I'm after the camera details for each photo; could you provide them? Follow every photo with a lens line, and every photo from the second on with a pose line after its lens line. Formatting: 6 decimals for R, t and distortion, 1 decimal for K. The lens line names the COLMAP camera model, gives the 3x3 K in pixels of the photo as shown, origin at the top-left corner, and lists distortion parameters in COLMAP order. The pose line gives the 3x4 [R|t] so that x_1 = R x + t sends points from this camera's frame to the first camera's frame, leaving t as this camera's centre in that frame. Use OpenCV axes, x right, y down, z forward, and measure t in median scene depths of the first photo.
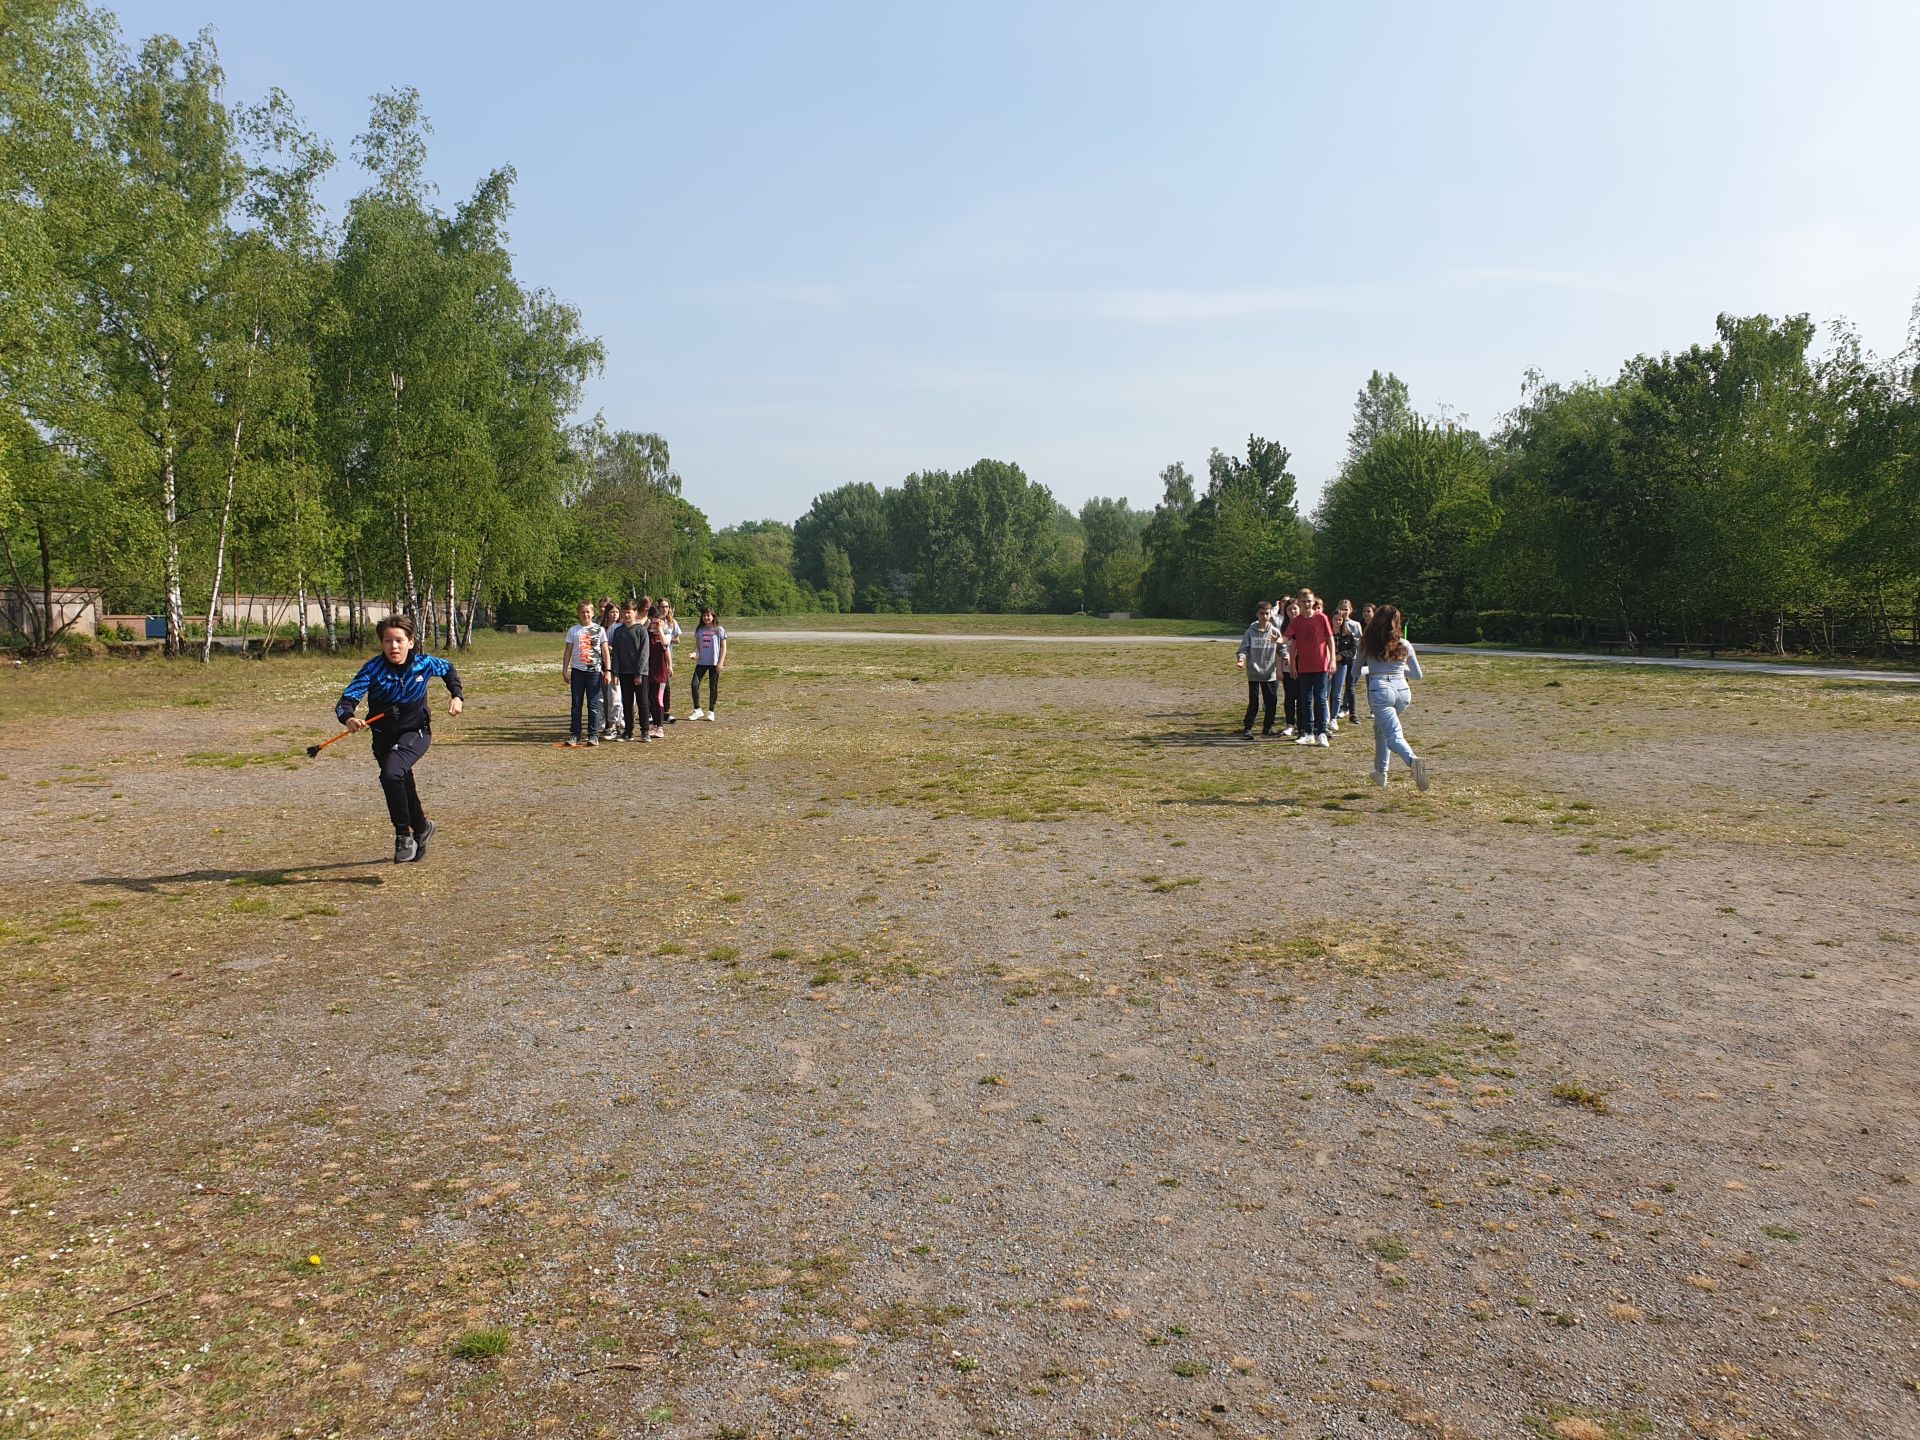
lens RADIAL K [[1468.9, 0, 950.7], [0, 1468.9, 715.7], [0, 0, 1]] dist [0.026297, -0.031092]
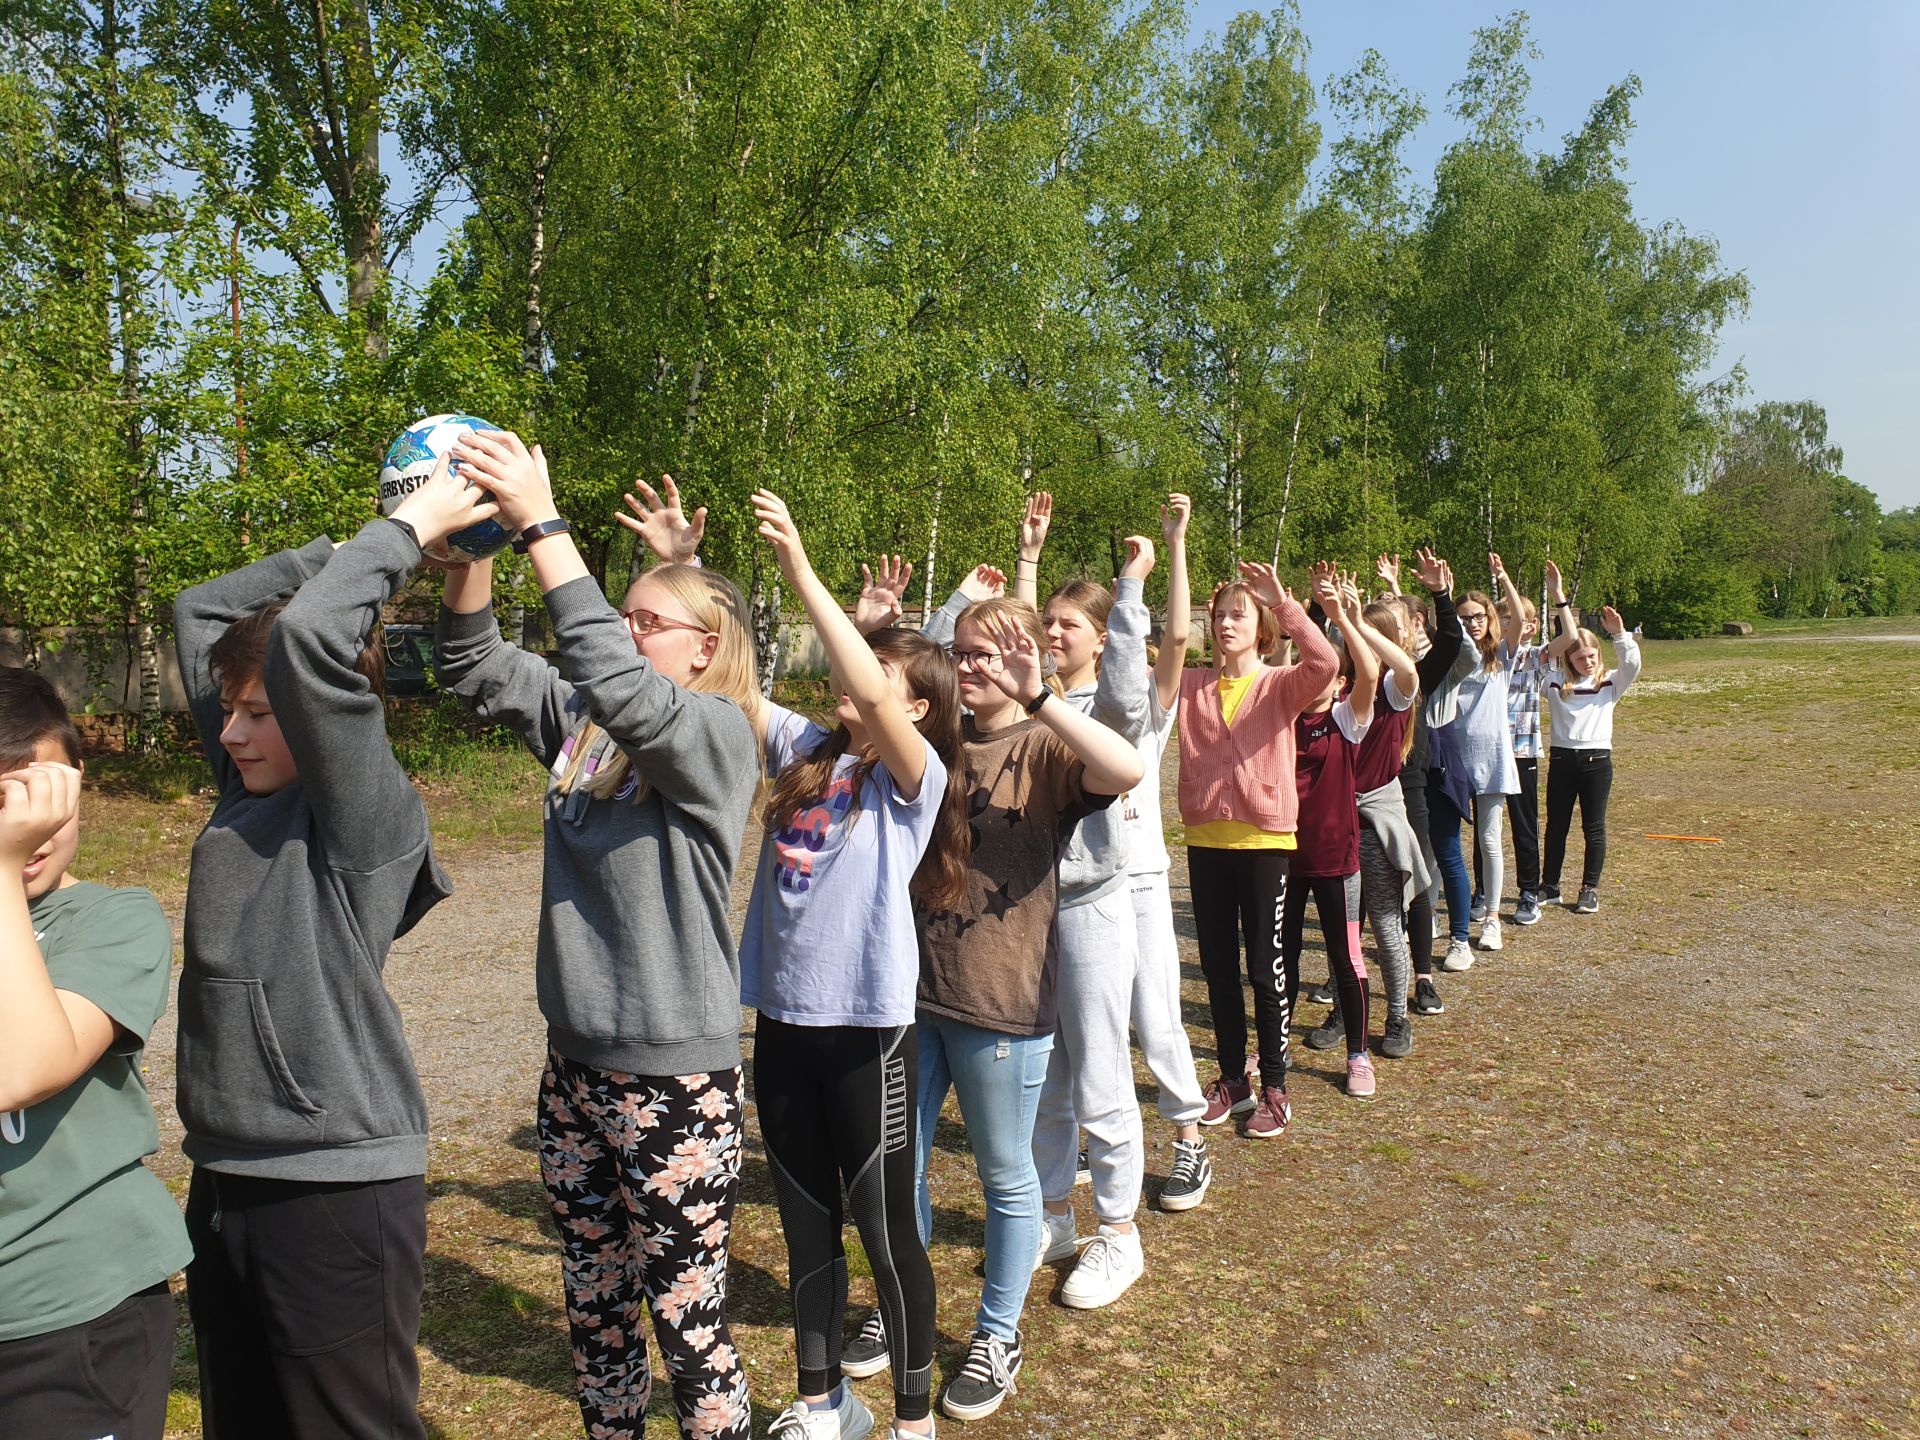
lens RADIAL K [[1468.9, 0, 978.5], [0, 1468.9, 733.5], [0, 0, 1]] dist [0.026297, -0.031092]
pose [[0.762692, 0.029812, -0.646074, -0.033222], [-0.025062, 0.999549, 0.016536, -0.009170], [0.646276, 0.003580, 0.763096, 0.136177]]
